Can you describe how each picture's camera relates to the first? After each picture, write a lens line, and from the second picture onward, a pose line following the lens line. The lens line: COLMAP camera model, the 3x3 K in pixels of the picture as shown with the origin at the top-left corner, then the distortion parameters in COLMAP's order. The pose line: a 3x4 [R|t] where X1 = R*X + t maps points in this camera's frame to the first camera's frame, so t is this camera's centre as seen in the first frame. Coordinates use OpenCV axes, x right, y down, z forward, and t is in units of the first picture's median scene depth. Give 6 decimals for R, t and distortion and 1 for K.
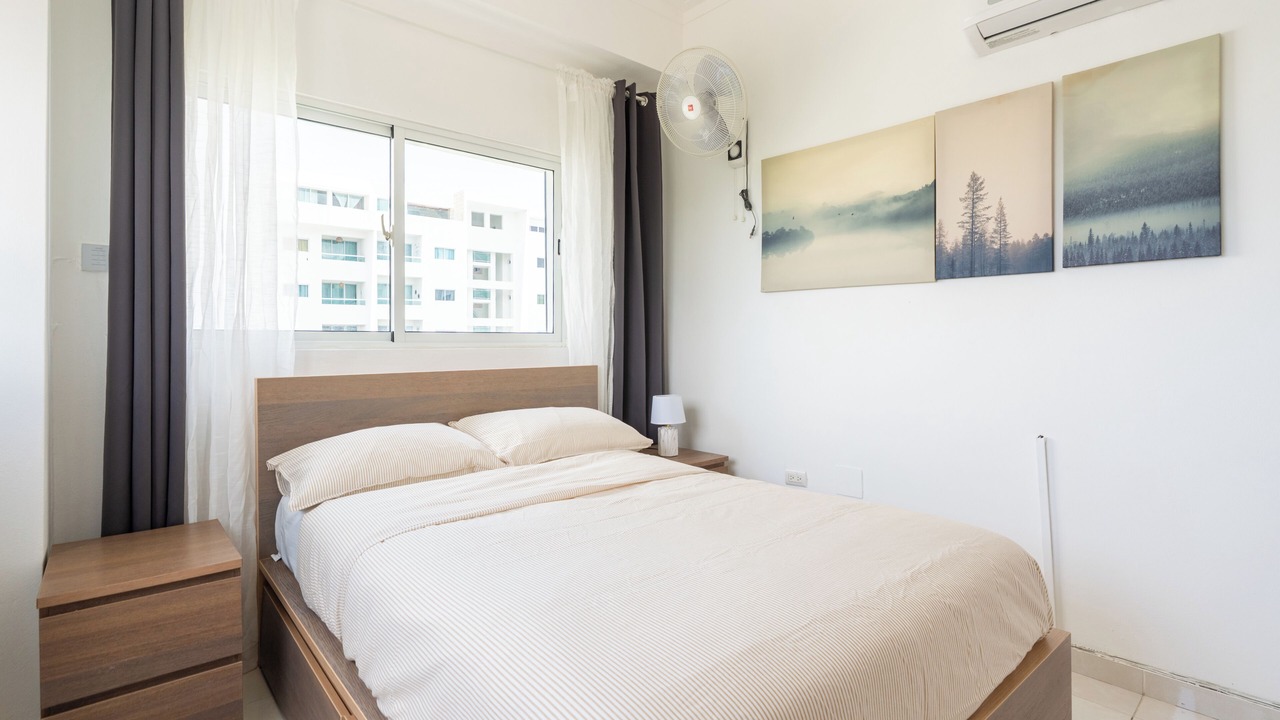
lens RADIAL K [[612.3, 0, 614.1], [0, 612.3, 353.8], [0, 0, 1]] dist [0.001132, 0.000610]
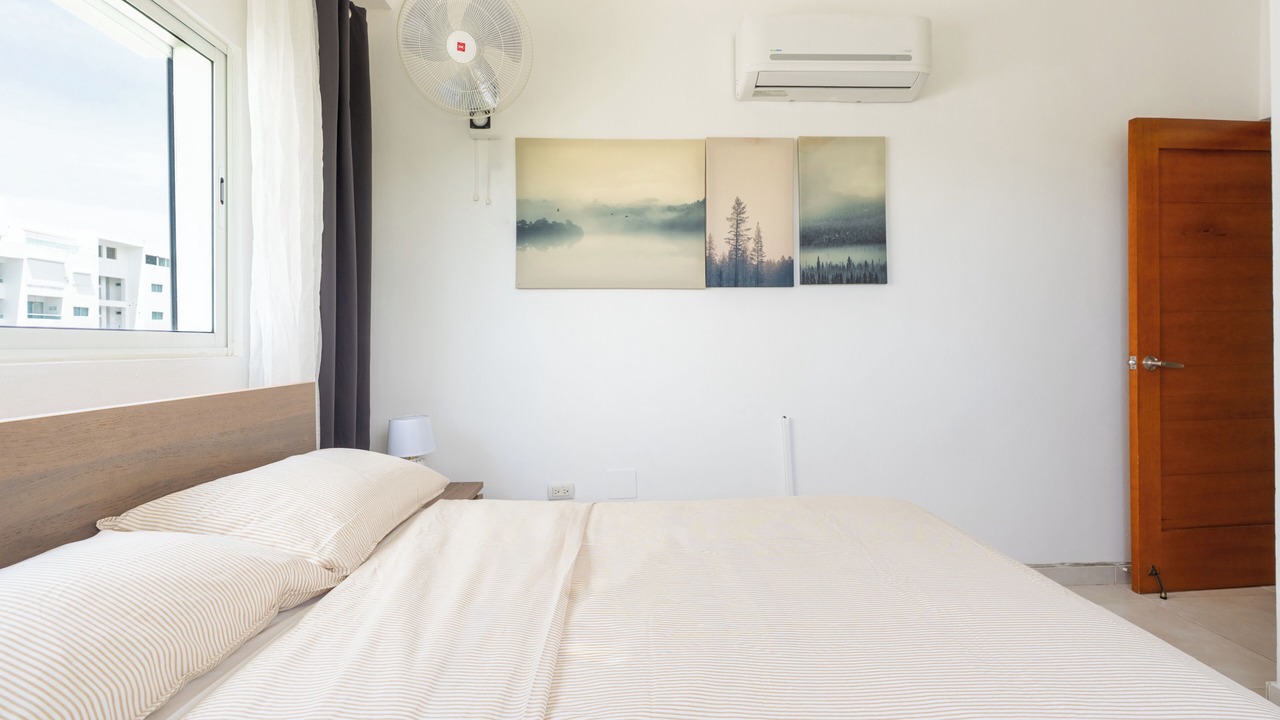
lens RADIAL K [[573.6, 0, 639.8], [0, 573.6, 354.9], [0, 0, 1]] dist [-0.011235, 0.004308]
pose [[0.627146, -0.020586, 0.778630, -0.388762], [0.026261, 0.999641, 0.005278, -0.006205], [-0.778459, 0.017137, 0.627462, 0.463800]]
